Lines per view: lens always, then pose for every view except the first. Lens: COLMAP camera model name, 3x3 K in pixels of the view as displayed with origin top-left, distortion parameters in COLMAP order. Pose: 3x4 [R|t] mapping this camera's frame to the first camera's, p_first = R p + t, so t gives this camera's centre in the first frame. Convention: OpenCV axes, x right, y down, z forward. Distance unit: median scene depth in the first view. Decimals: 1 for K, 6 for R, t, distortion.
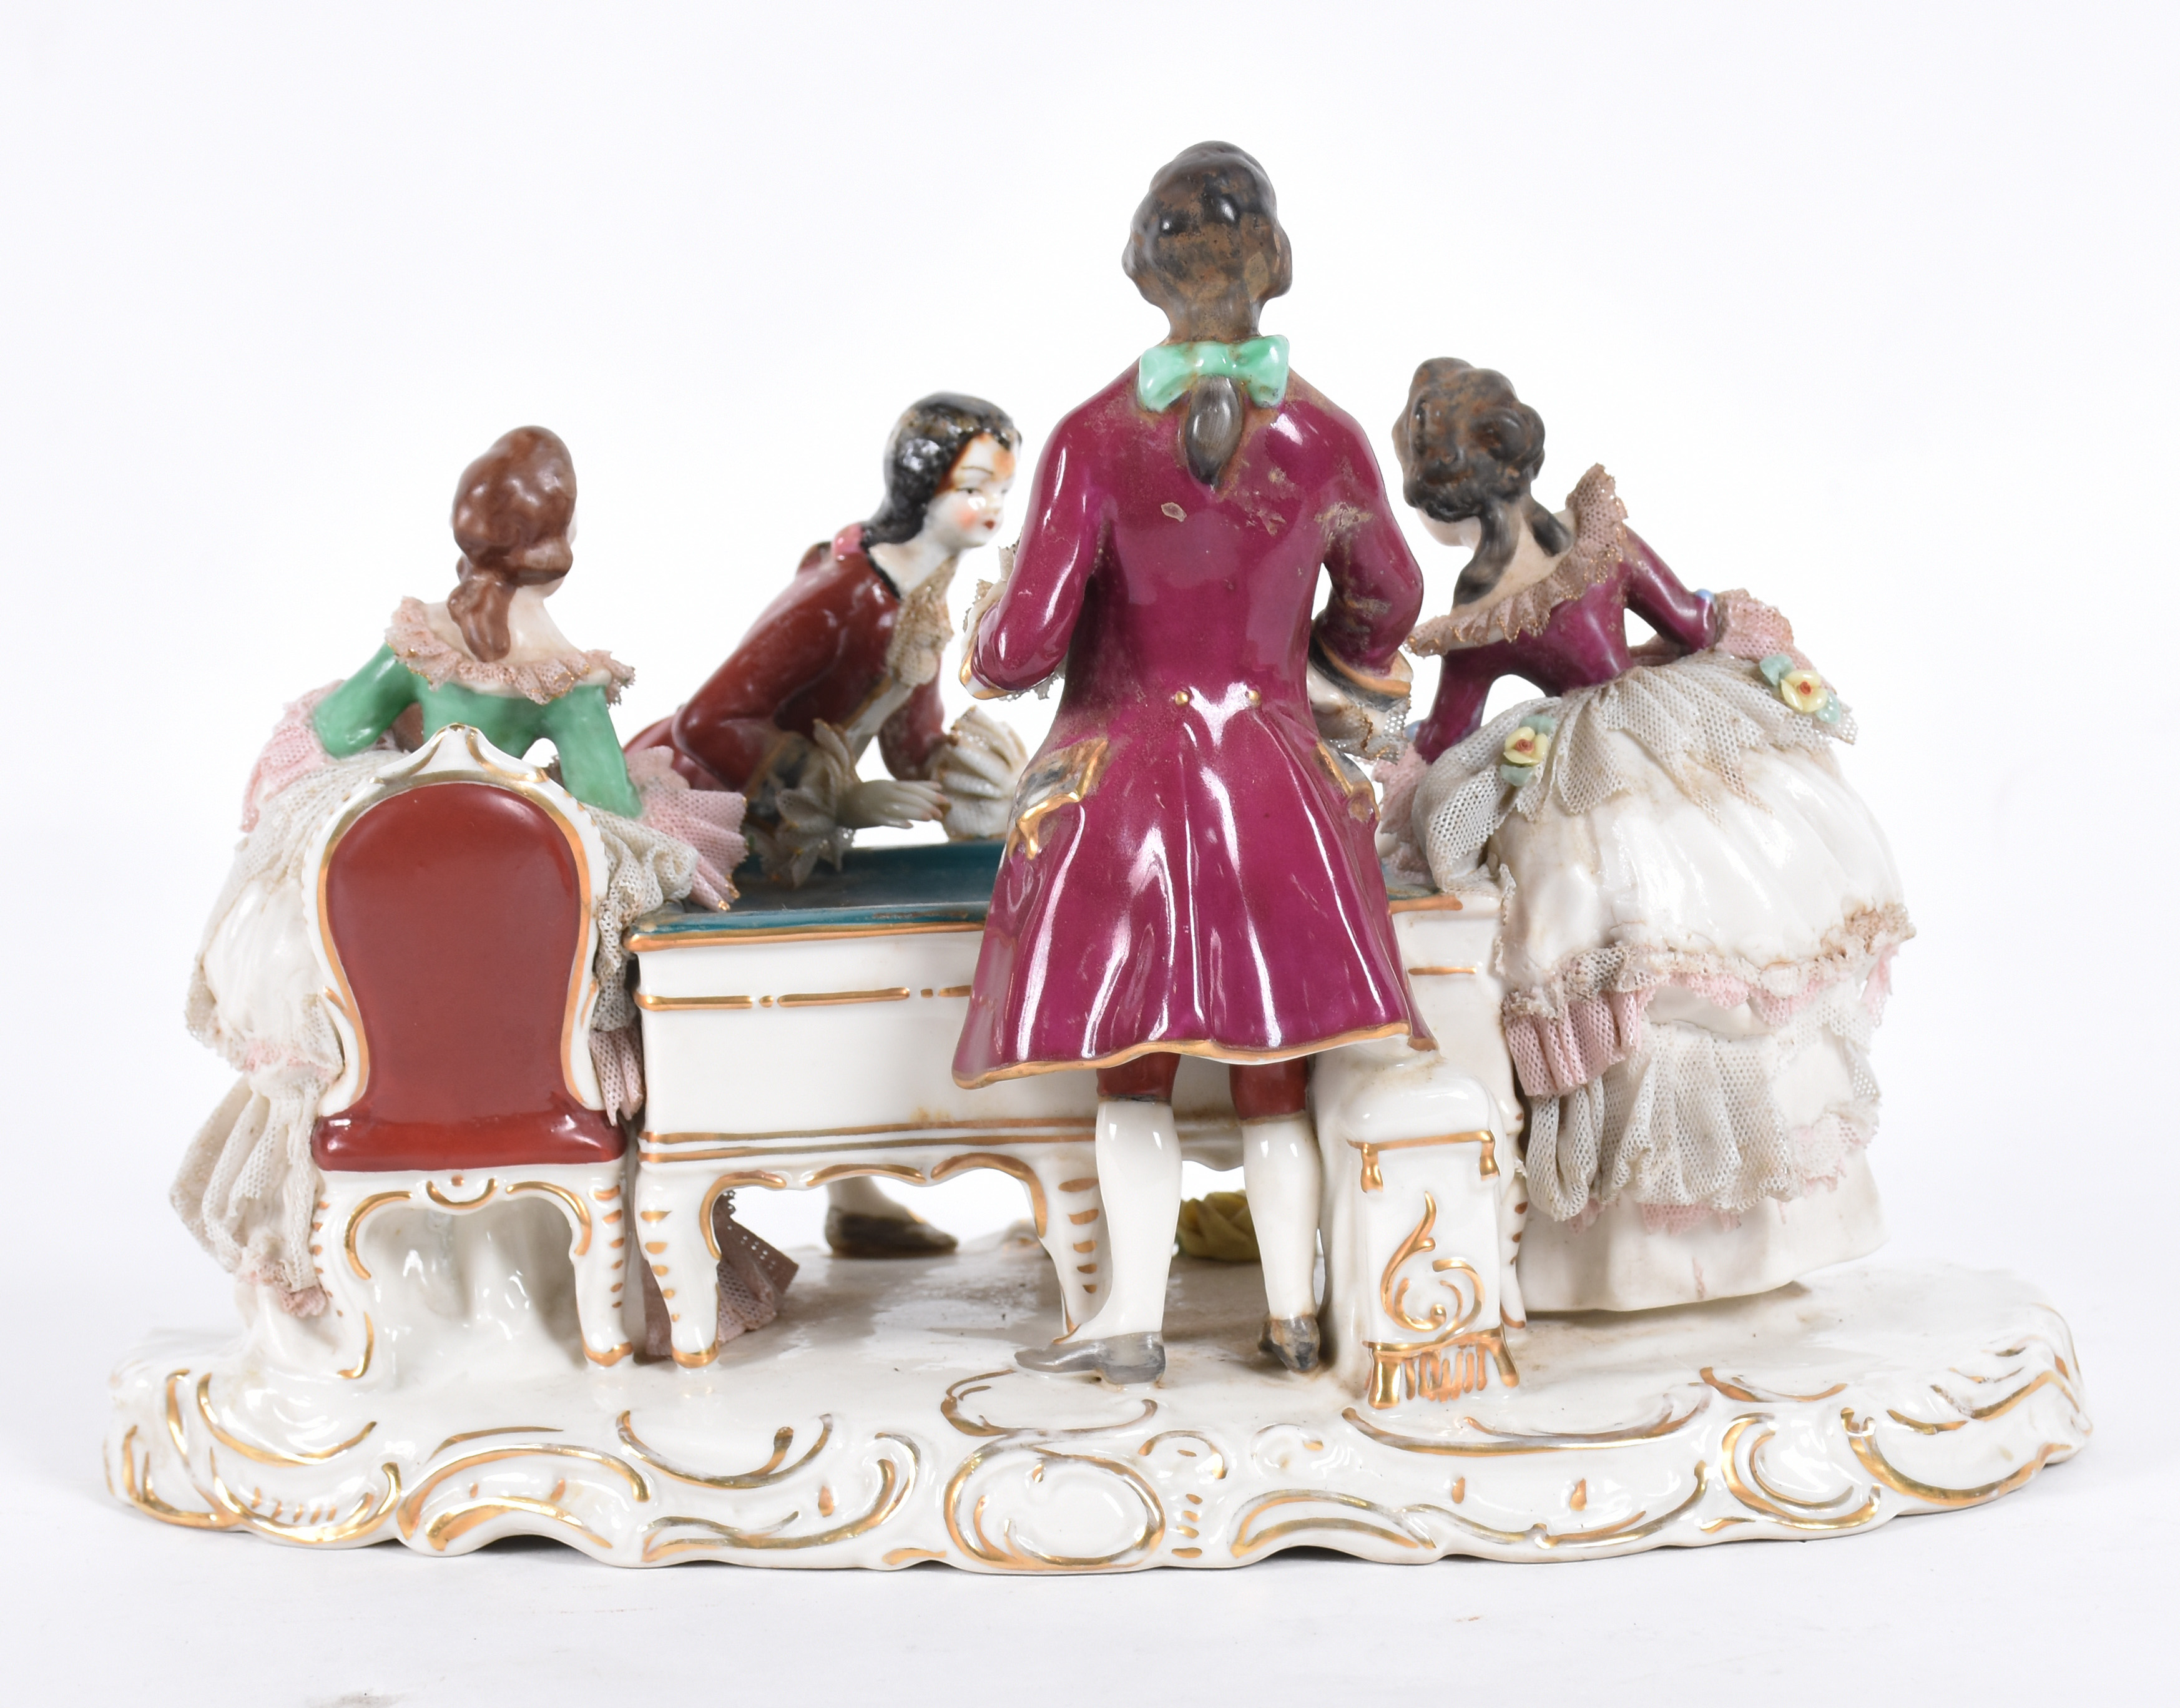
lens RADIAL K [[3572.8, 0, 1087.4], [0, 3572.8, 850.0], [0, 0, 1]] dist [0.140527, 0.000000]
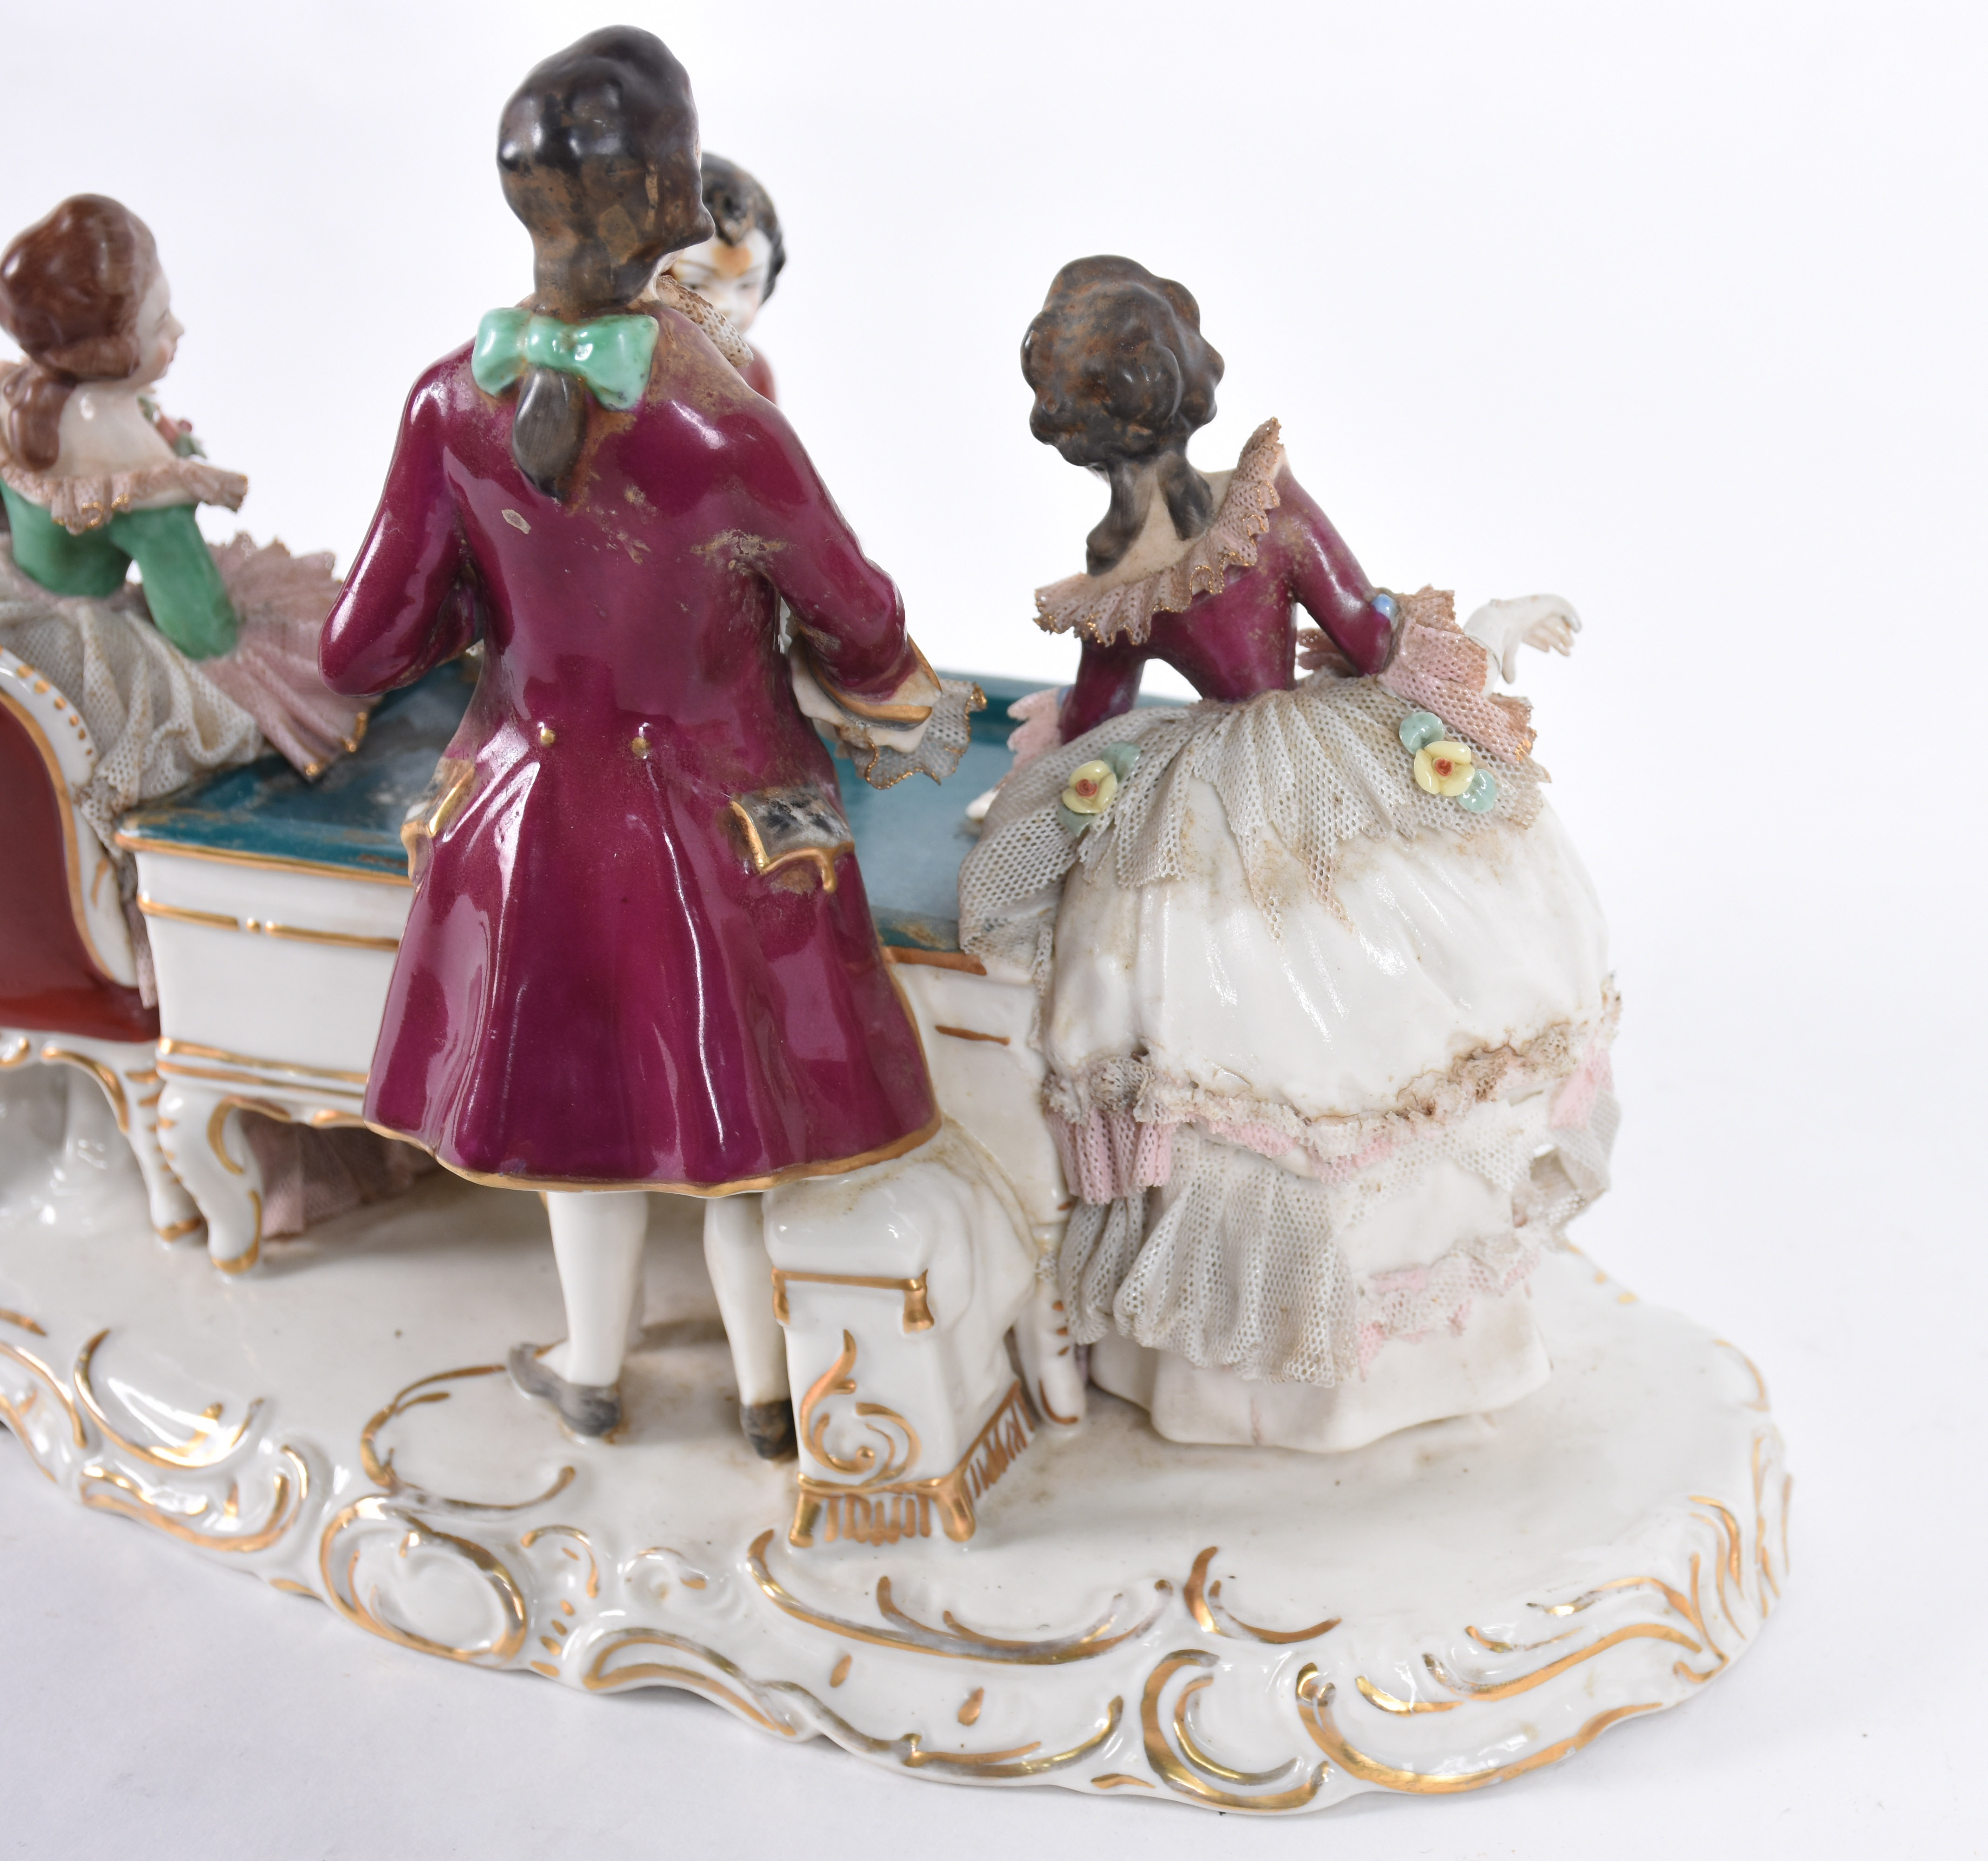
lens RADIAL K [[3316.5, 0, 995.7], [0, 3316.5, 934.3], [0, 0, 1]] dist [0.102706, 0.000000]
pose [[0.961126, 0.155369, -0.228250, 0.280319], [-0.097837, 0.964660, 0.244661, -0.179335], [0.258197, -0.212818, 0.942360, 0.291265]]
